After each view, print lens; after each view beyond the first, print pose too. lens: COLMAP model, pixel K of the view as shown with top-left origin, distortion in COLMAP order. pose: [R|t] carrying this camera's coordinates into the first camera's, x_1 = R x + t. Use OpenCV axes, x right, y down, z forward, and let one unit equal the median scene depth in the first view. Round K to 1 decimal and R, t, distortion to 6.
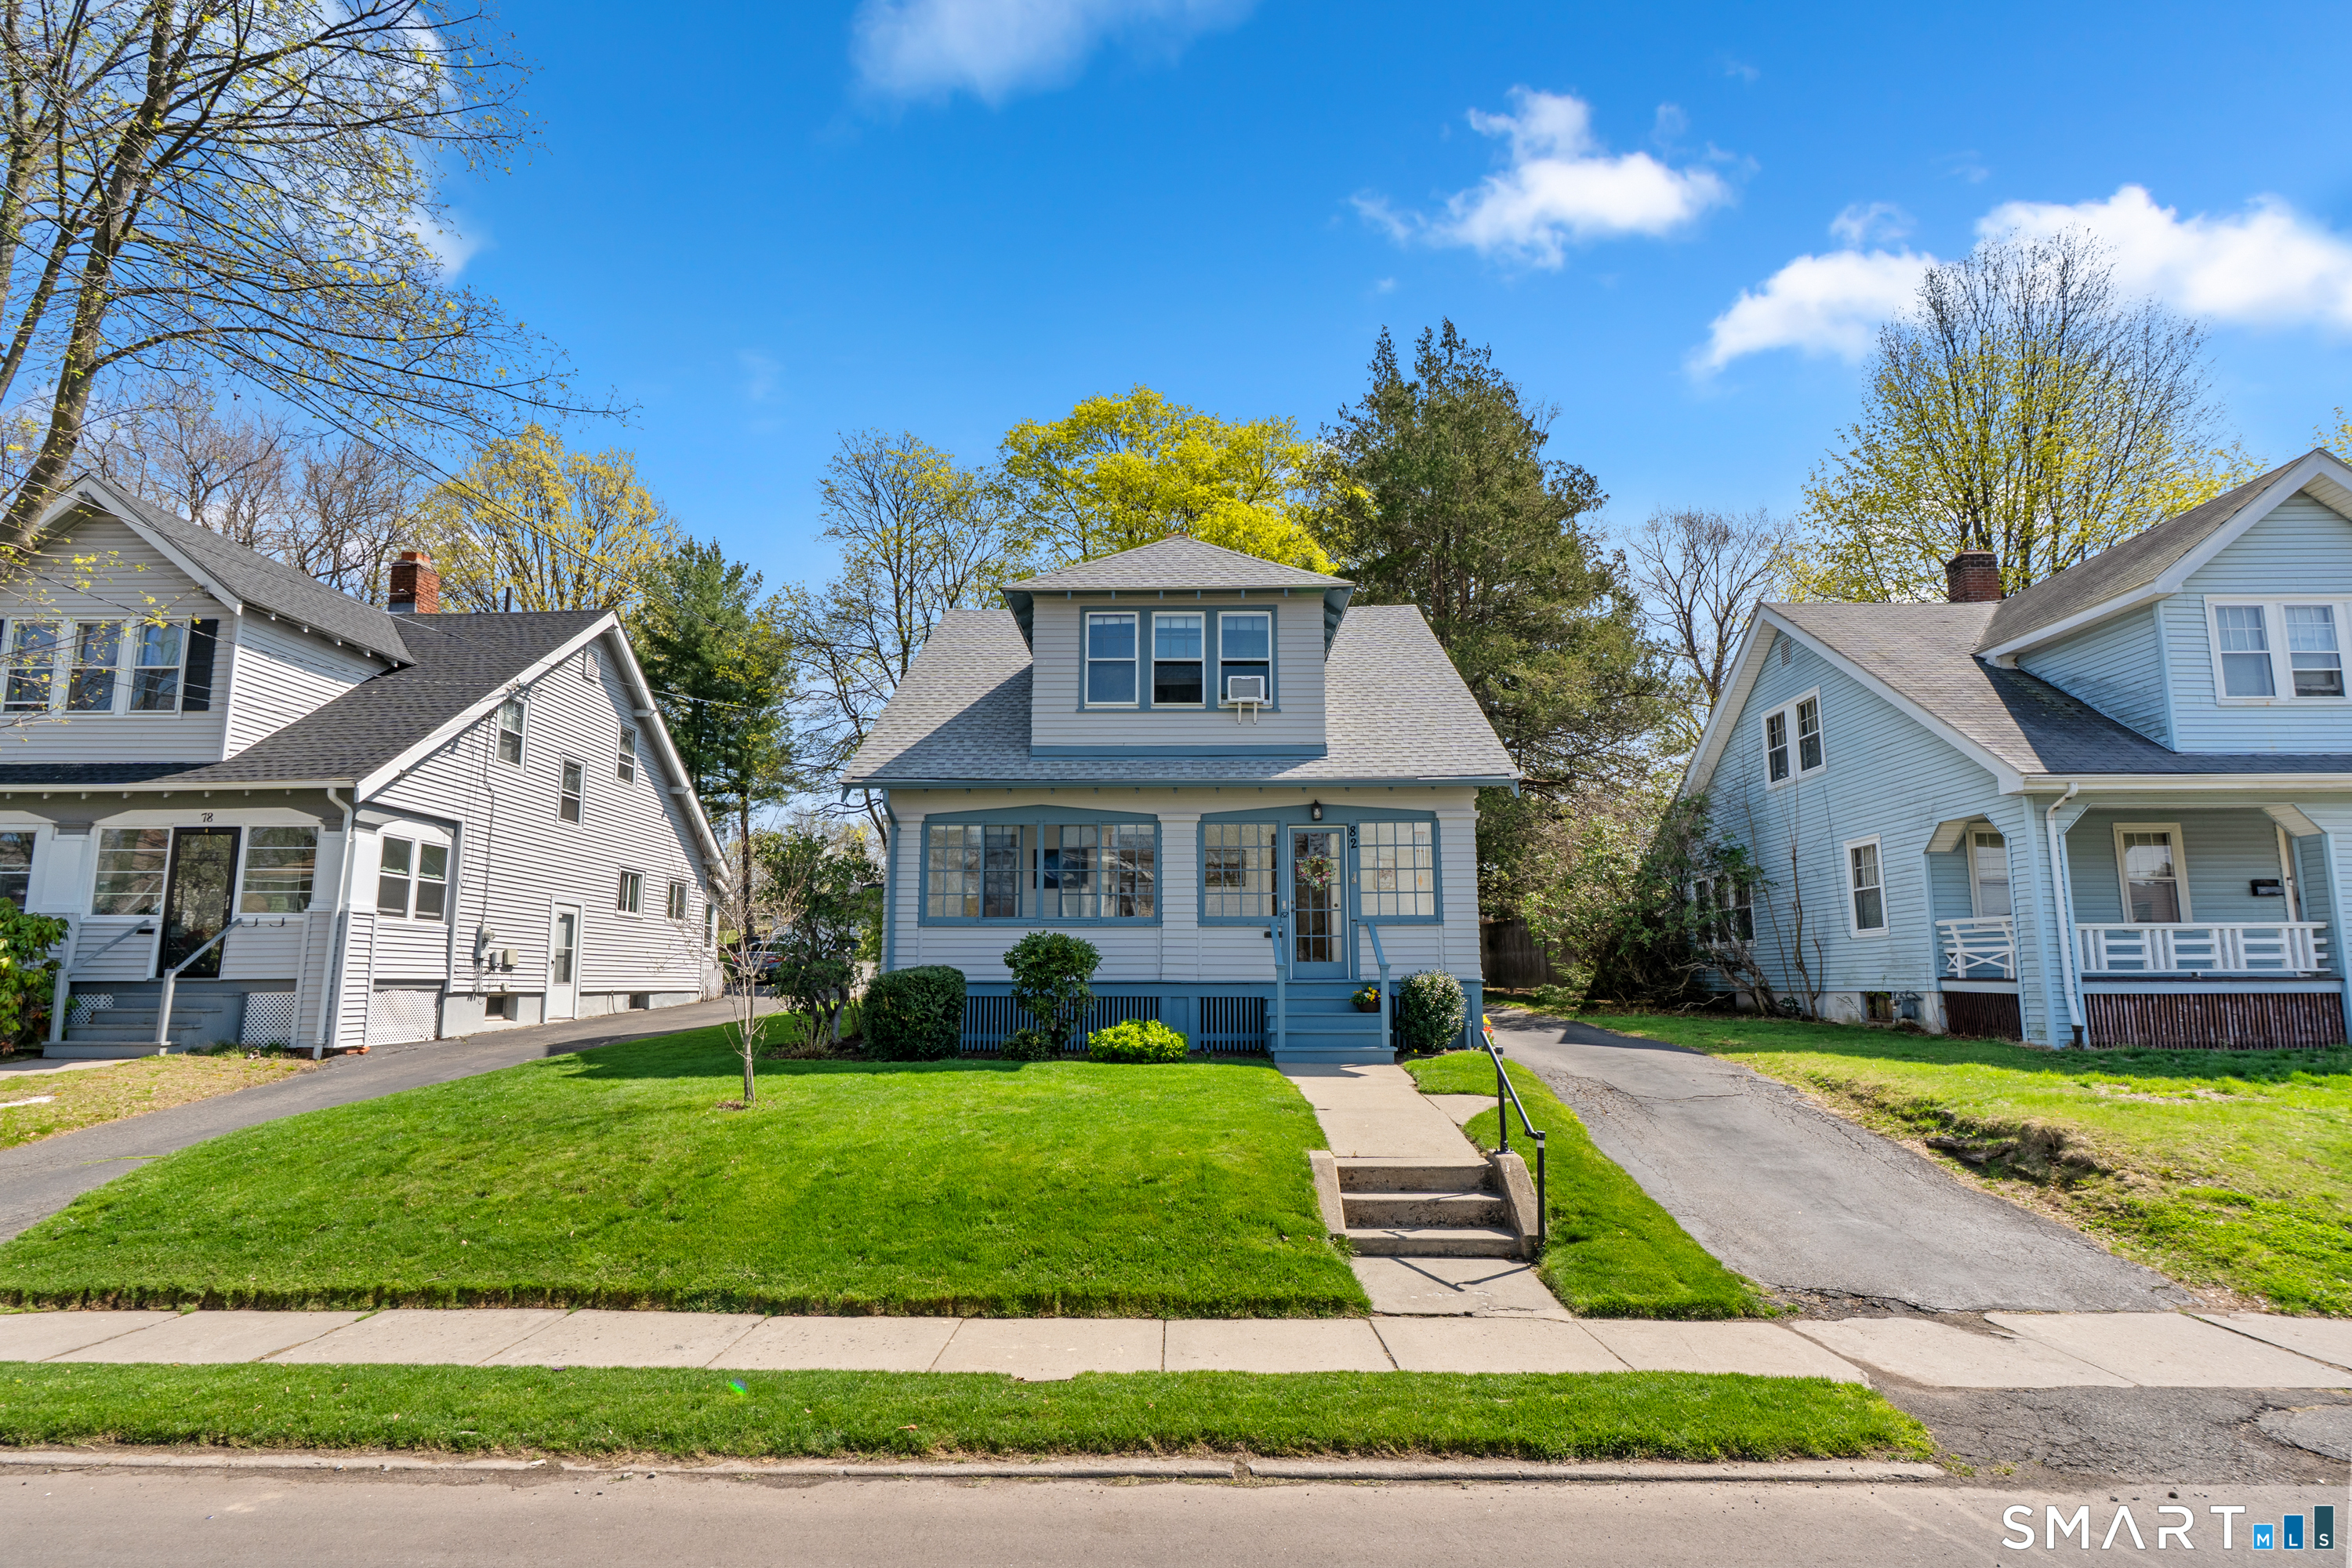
lens RADIAL K [[1063.5, 0, 1178.2], [0, 1063.5, 800.2], [0, 0, 1]] dist [-0.008282, 0.001670]
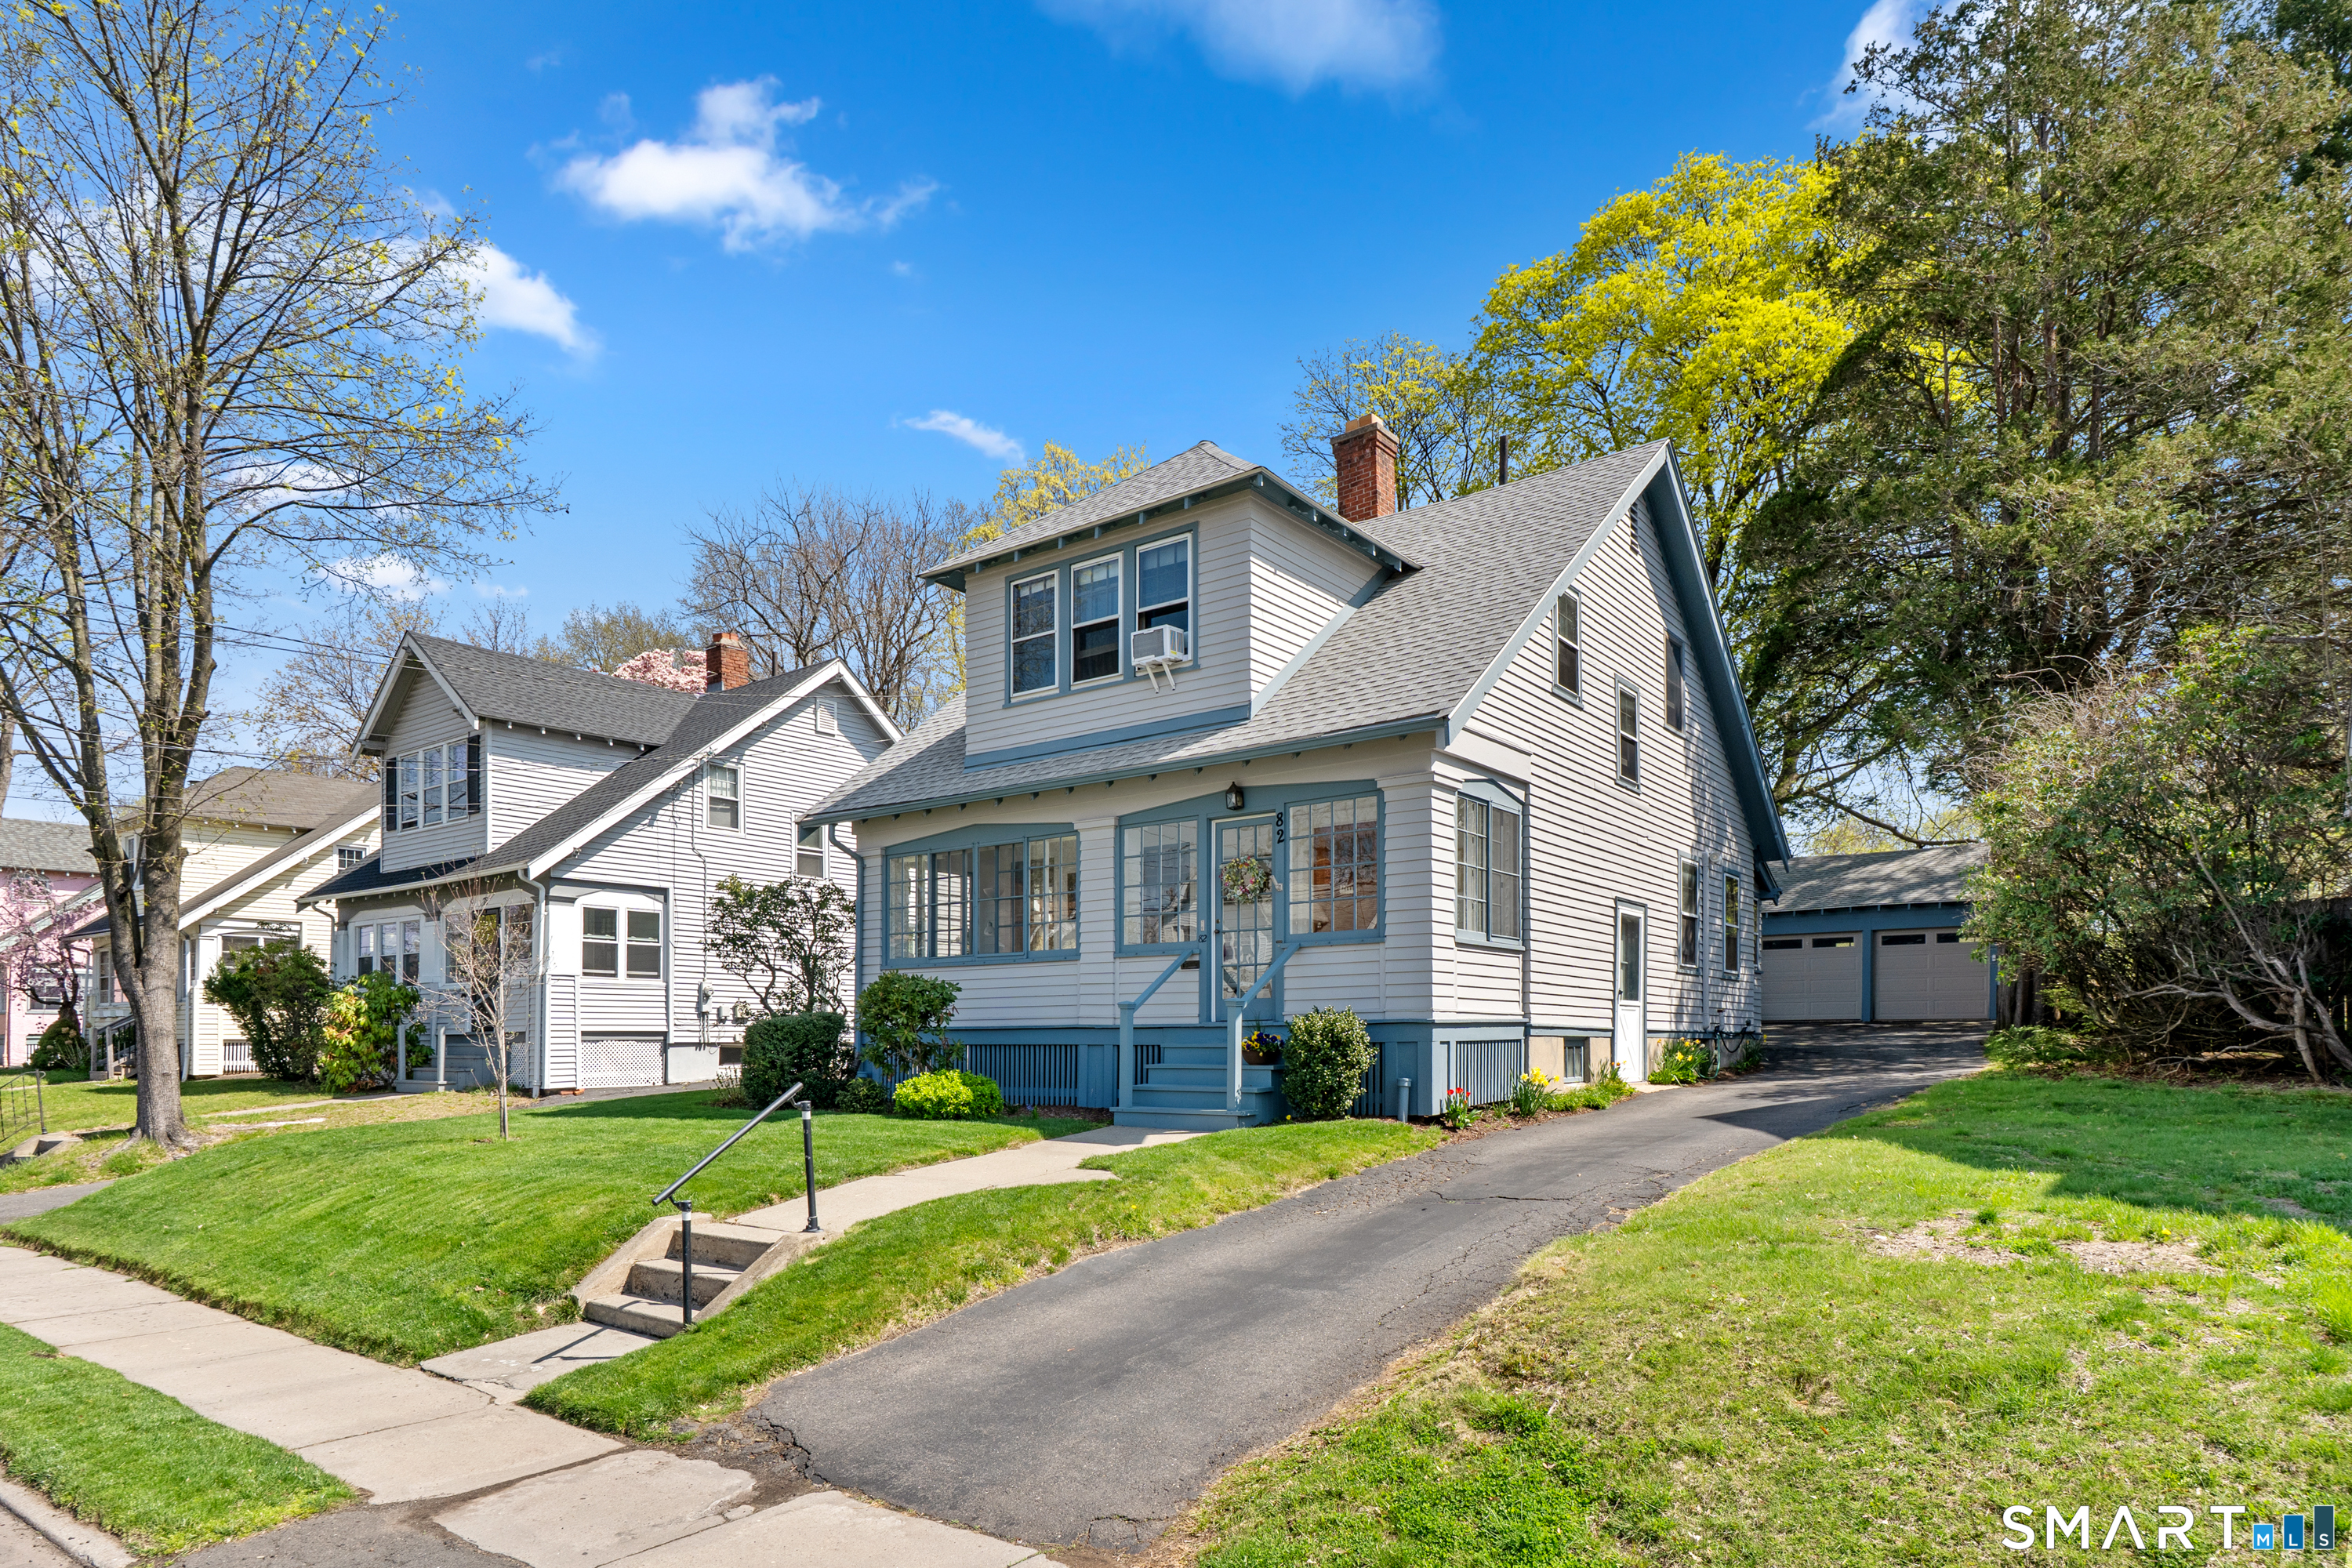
lens RADIAL K [[1356.1, 0, 1196.0], [0, 1356.1, 962.7], [0, 0, 1]] dist [-0.001949, -0.000664]
pose [[0.809564, -0.037053, -0.585862, 0.639825], [0.105851, 0.990861, 0.083602, 0.041497], [0.577410, -0.129695, 0.806087, 0.202842]]
